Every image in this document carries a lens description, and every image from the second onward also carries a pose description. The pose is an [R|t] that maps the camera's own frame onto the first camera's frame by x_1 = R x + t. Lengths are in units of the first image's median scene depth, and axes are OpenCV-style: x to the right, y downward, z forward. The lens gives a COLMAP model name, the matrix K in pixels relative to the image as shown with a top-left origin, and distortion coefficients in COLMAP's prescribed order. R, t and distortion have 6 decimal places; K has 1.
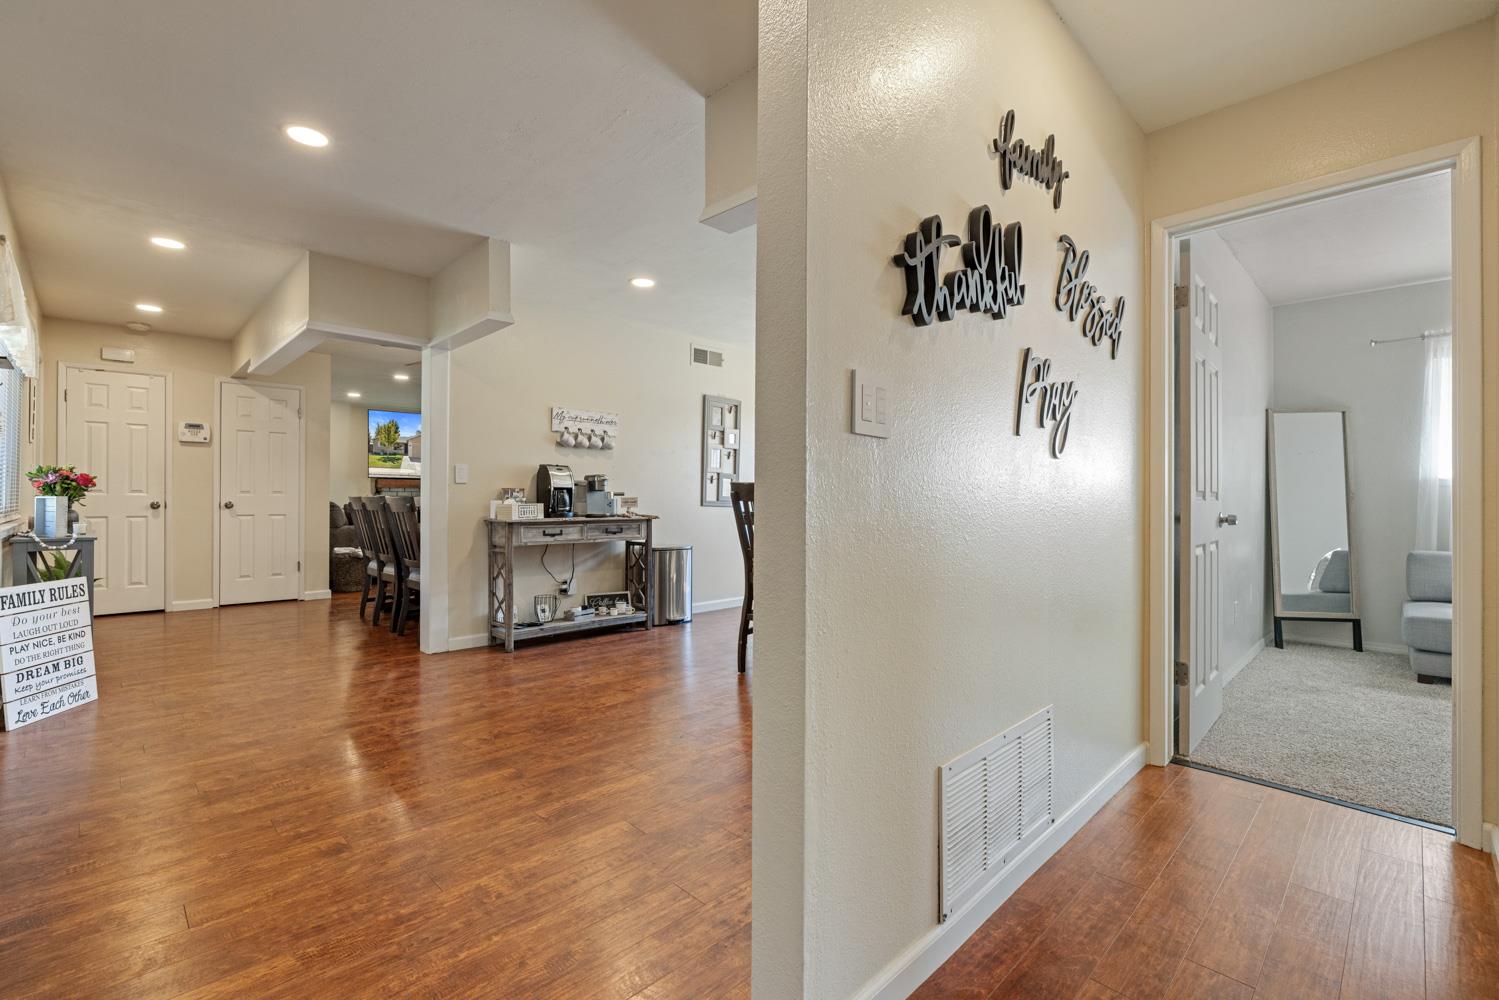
lens RADIAL K [[669.1, 0, 754.6], [0, 669.1, 500.5], [0, 0, 1]] dist [-0.000381, 0.000136]
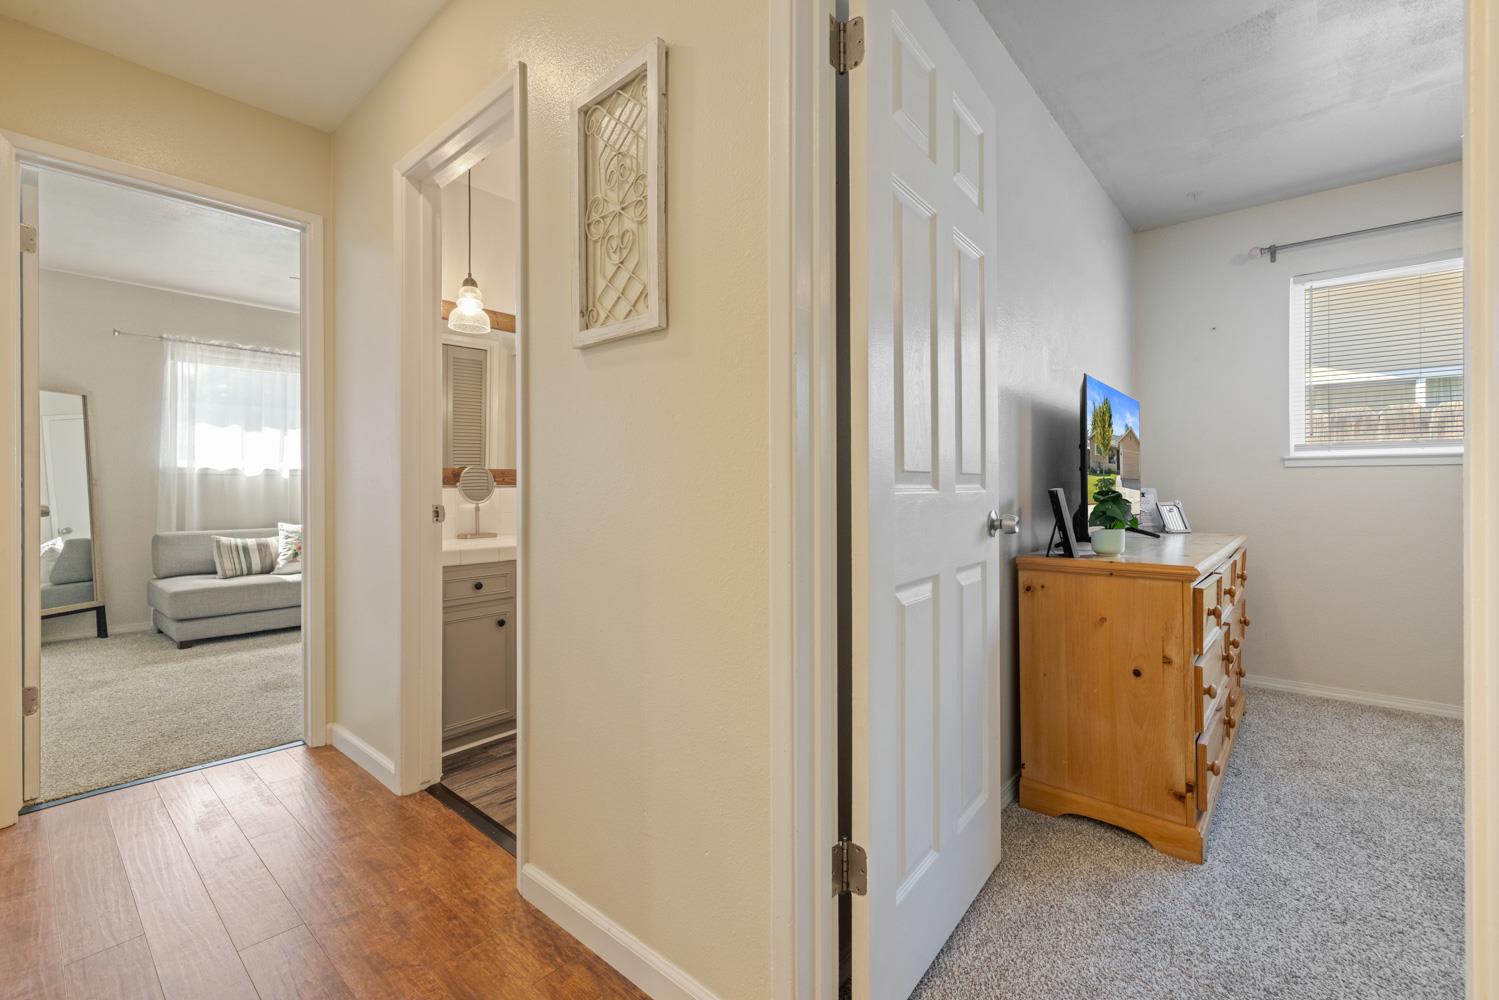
lens RADIAL K [[632.6, 0, 755.2], [0, 632.6, 486.9], [0, 0, 1]] dist [-0.002298, -0.000188]
pose [[-0.073466, -0.005842, 0.997281, -0.194439], [0.004159, 0.999972, 0.006164, -0.002853], [-0.997289, 0.004601, -0.073439, 0.175050]]
